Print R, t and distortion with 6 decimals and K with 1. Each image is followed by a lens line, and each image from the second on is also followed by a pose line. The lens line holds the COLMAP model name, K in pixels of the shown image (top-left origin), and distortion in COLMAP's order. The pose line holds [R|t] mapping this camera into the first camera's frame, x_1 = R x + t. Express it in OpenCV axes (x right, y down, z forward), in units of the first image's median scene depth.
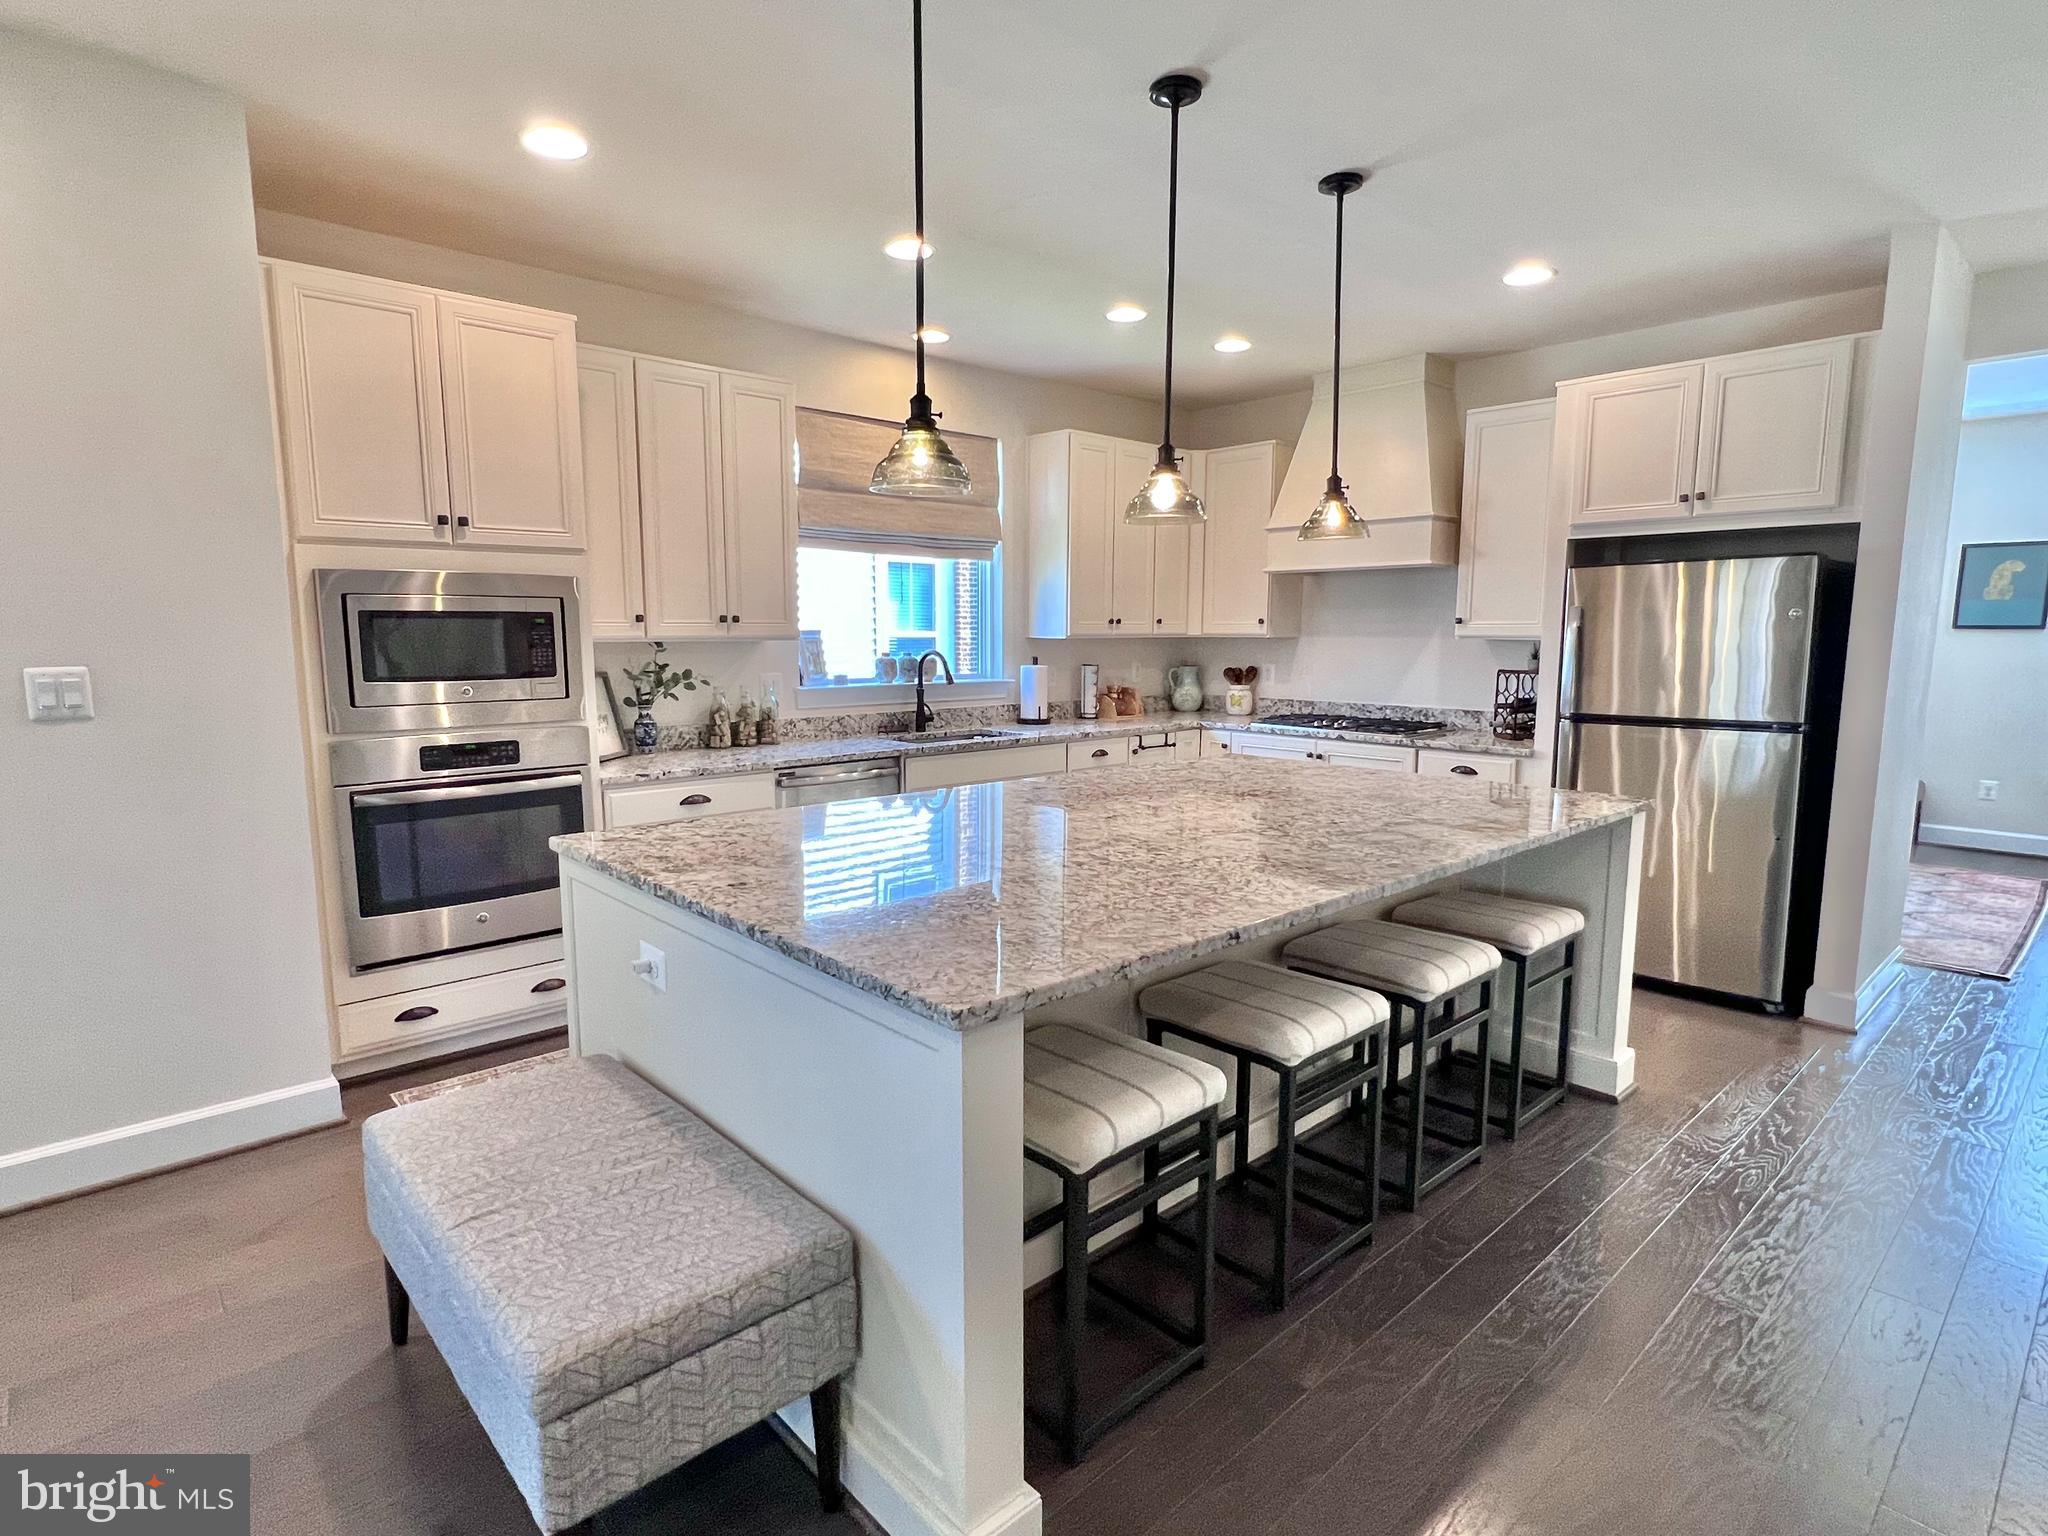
lens RADIAL K [[1056.9, 0, 1014.0], [0, 1056.9, 766.7], [0, 0, 1]] dist [0.001931, -0.003244]
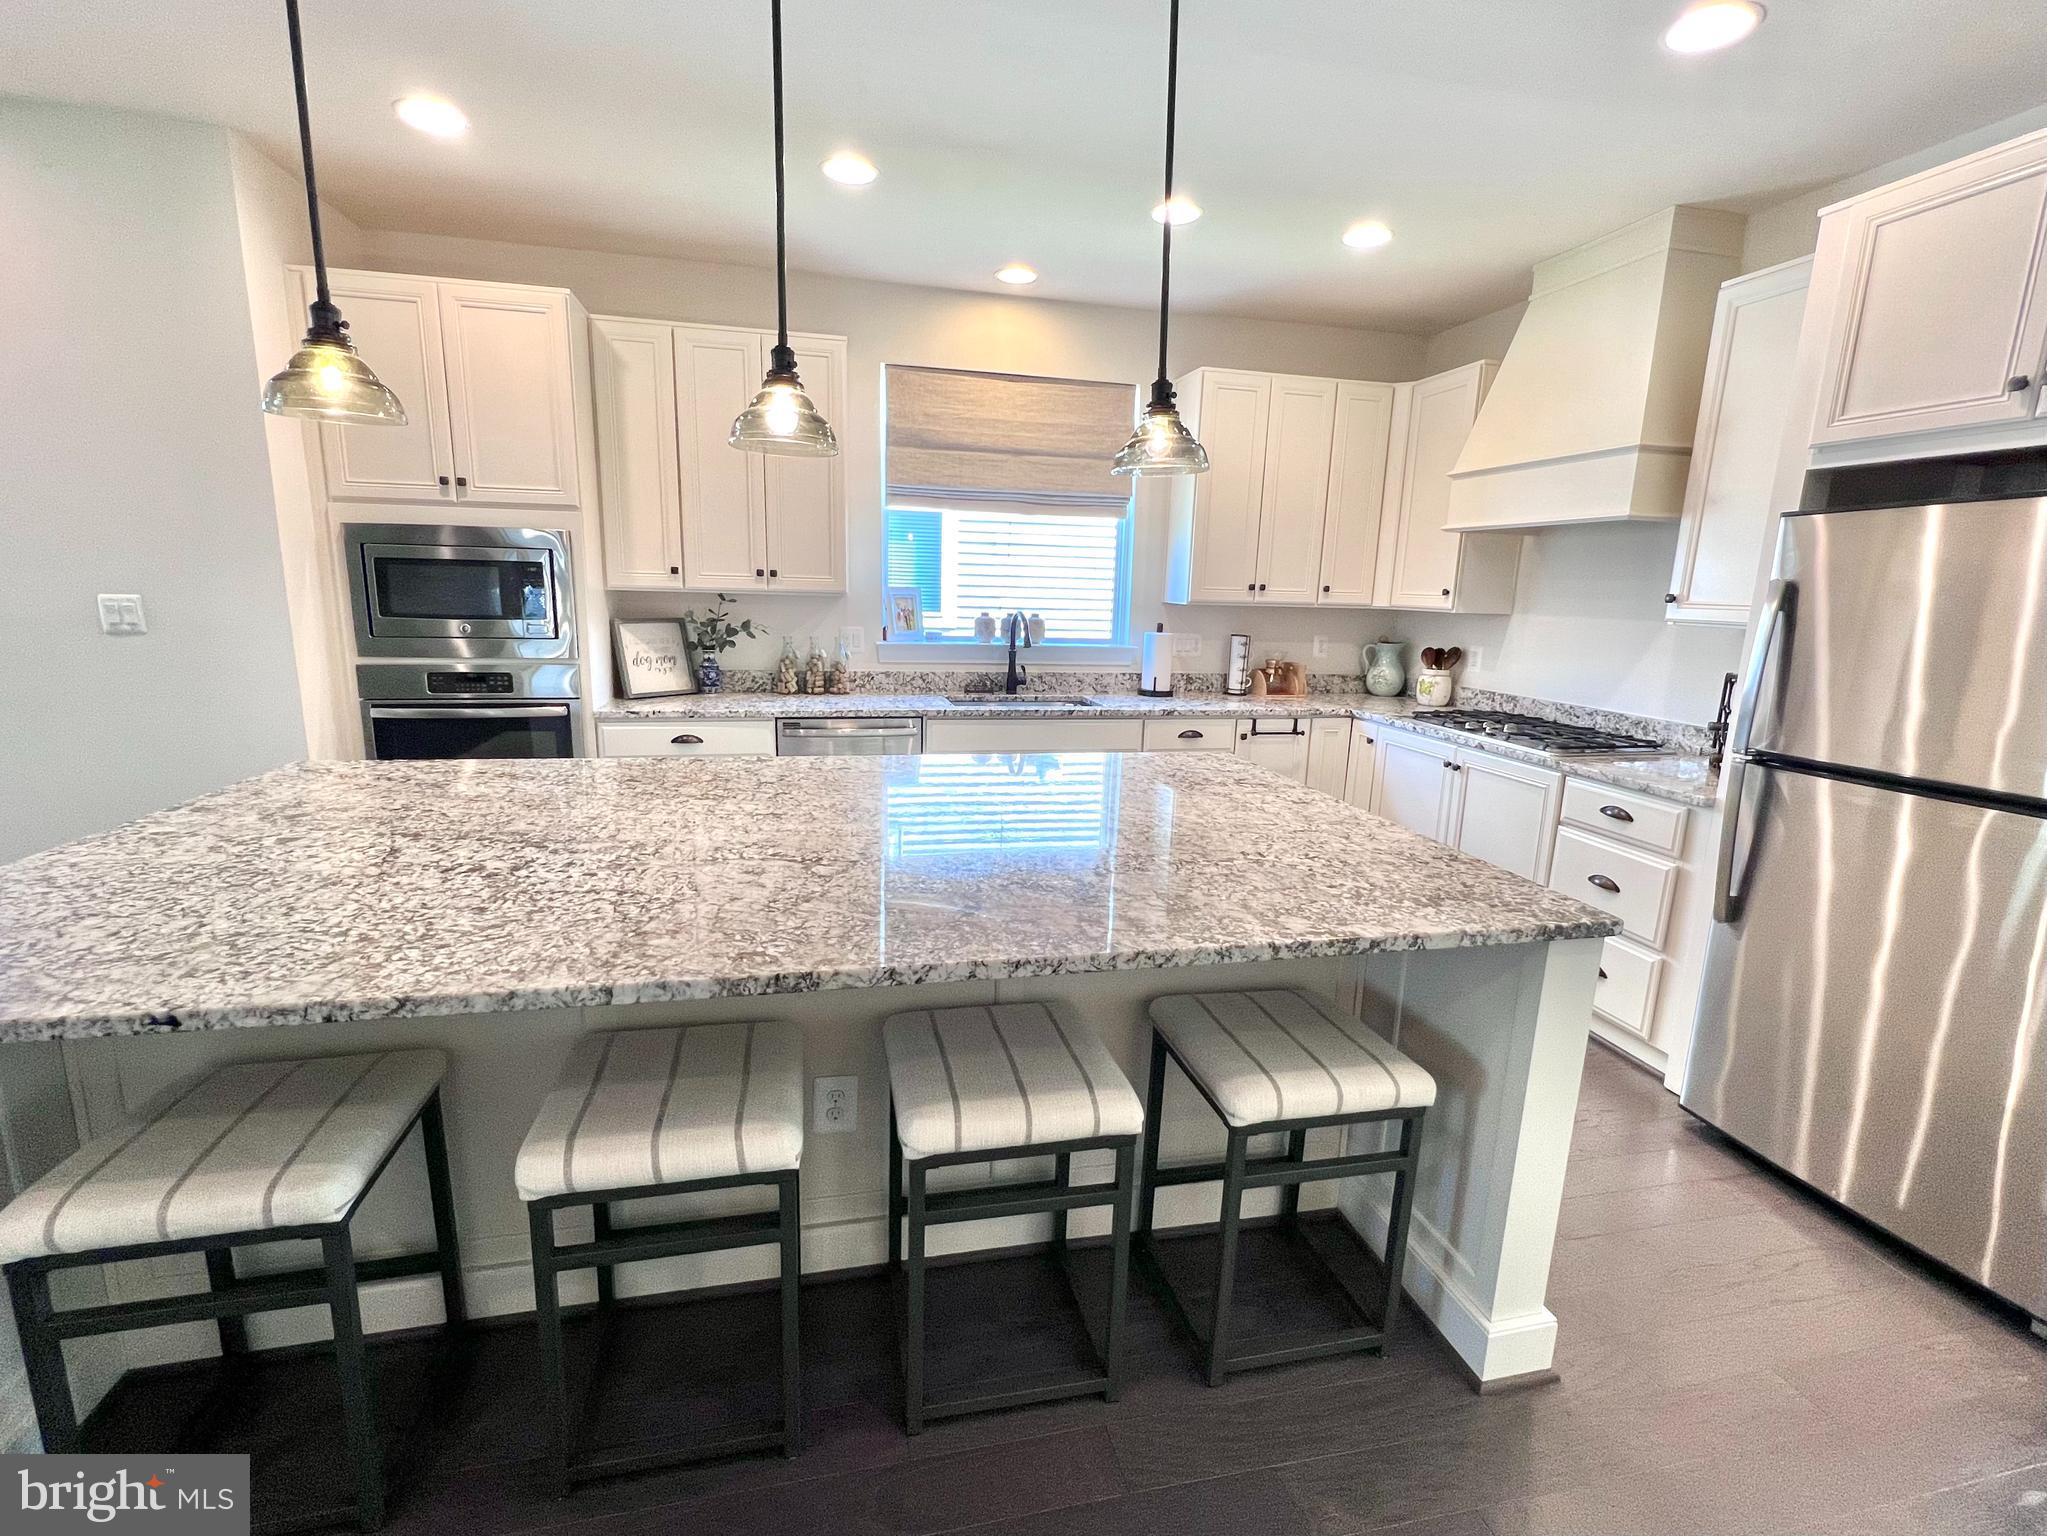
lens RADIAL K [[908.5, 0, 1016.3], [0, 908.5, 768.9], [0, 0, 1]] dist [-0.001954, -0.001003]
pose [[0.869404, 0.122249, -0.478740, 0.361057], [-0.091460, 0.991982, 0.087214, -0.041412], [0.485564, -0.032039, 0.873614, 0.279525]]
